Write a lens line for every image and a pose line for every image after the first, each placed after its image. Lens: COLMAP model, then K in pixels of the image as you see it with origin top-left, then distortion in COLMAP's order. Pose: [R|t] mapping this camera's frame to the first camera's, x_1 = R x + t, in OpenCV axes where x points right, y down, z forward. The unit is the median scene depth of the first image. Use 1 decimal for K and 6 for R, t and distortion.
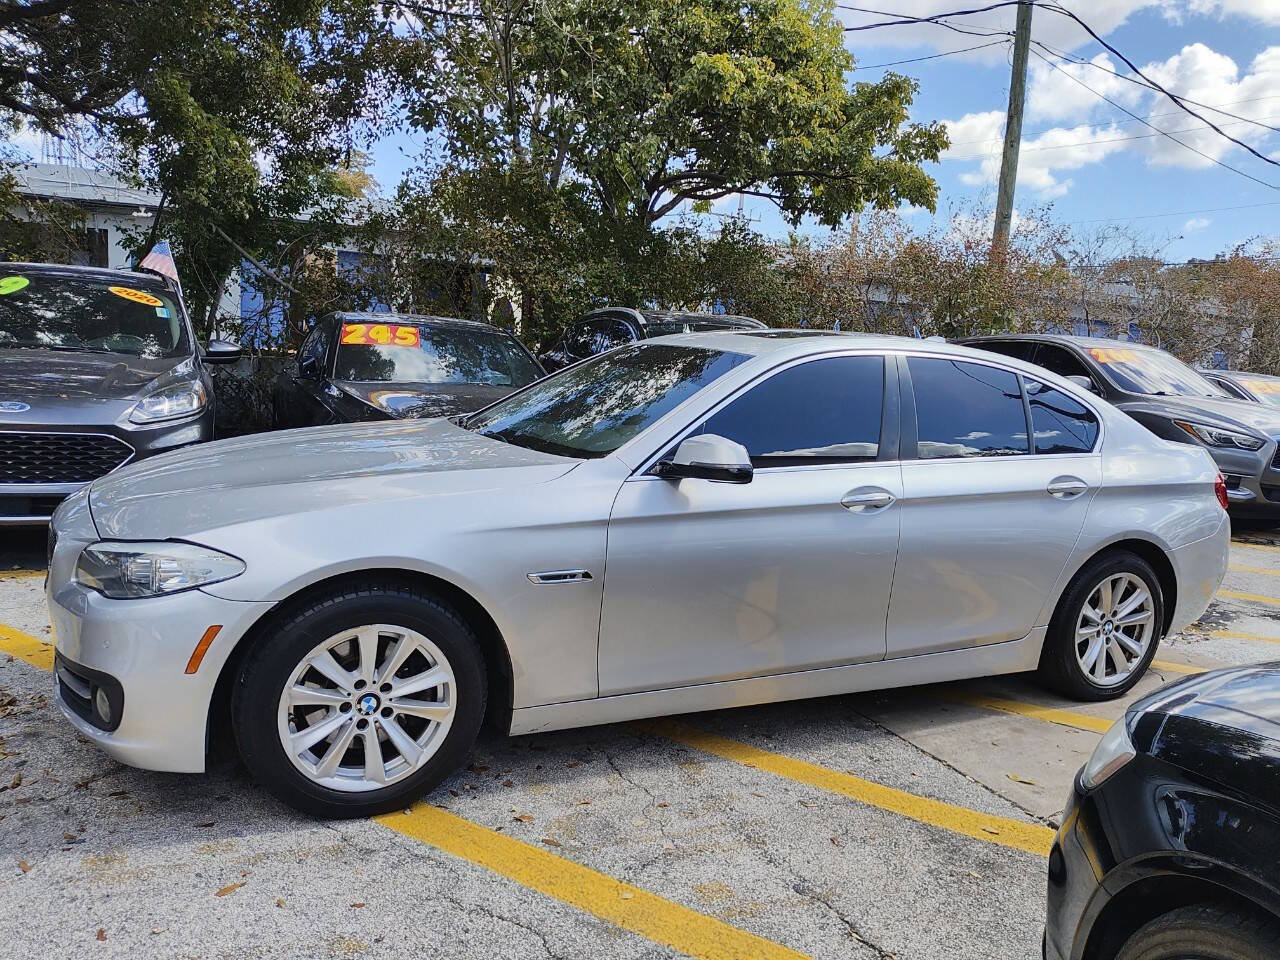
lens RADIAL K [[972.3, 0, 634.6], [0, 972.3, 492.1], [0, 0, 1]] dist [0.073559, -0.172943]
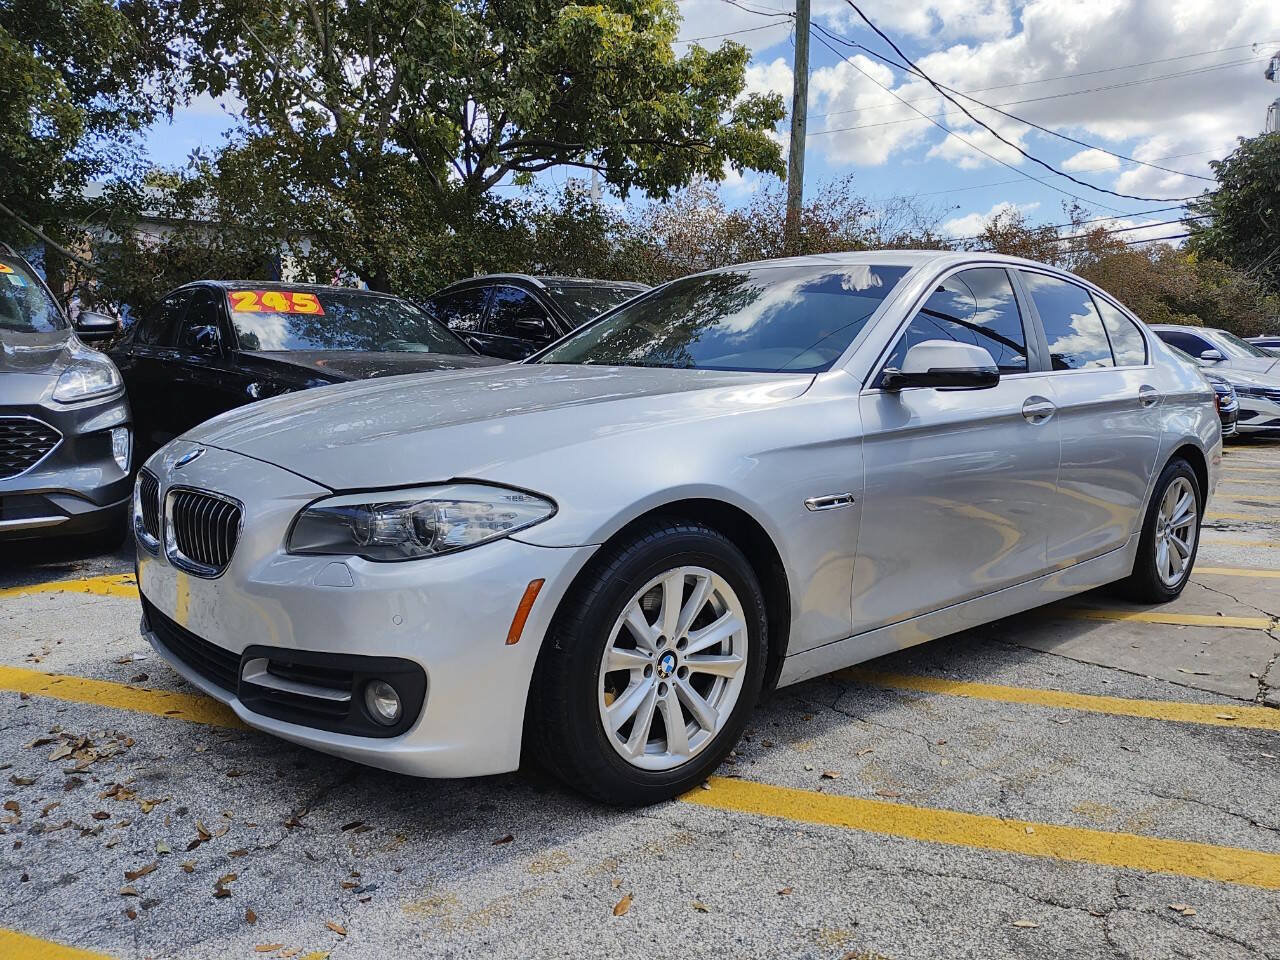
lens RADIAL K [[972.3, 0, 634.6], [0, 972.3, 492.1], [0, 0, 1]] dist [0.073559, -0.172943]
pose [[0.964263, -0.080075, 0.252556, -0.342347], [0.078836, 0.996774, 0.015037, 0.037363], [-0.252945, 0.005411, 0.967466, 0.134865]]
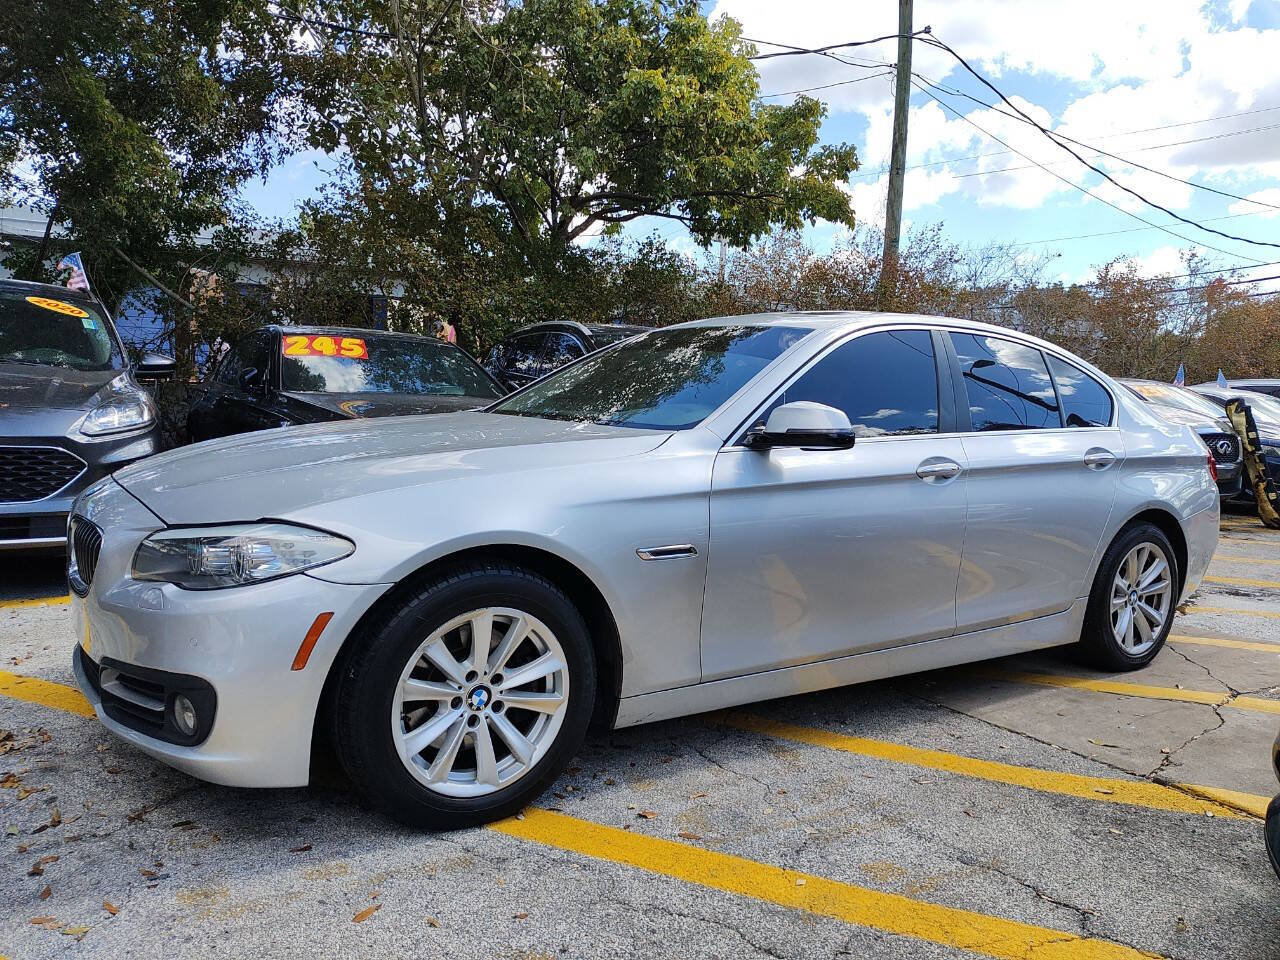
lens RADIAL K [[975.0, 0, 640.0], [0, 975.0, 480.0], [0, 0, 1]] dist [0.068119, -0.167486]
pose [[0.990509, -0.034491, 0.133052, -0.163705], [0.040849, 0.998135, -0.045356, 0.043089], [-0.131240, 0.050361, 0.990071, 0.051775]]
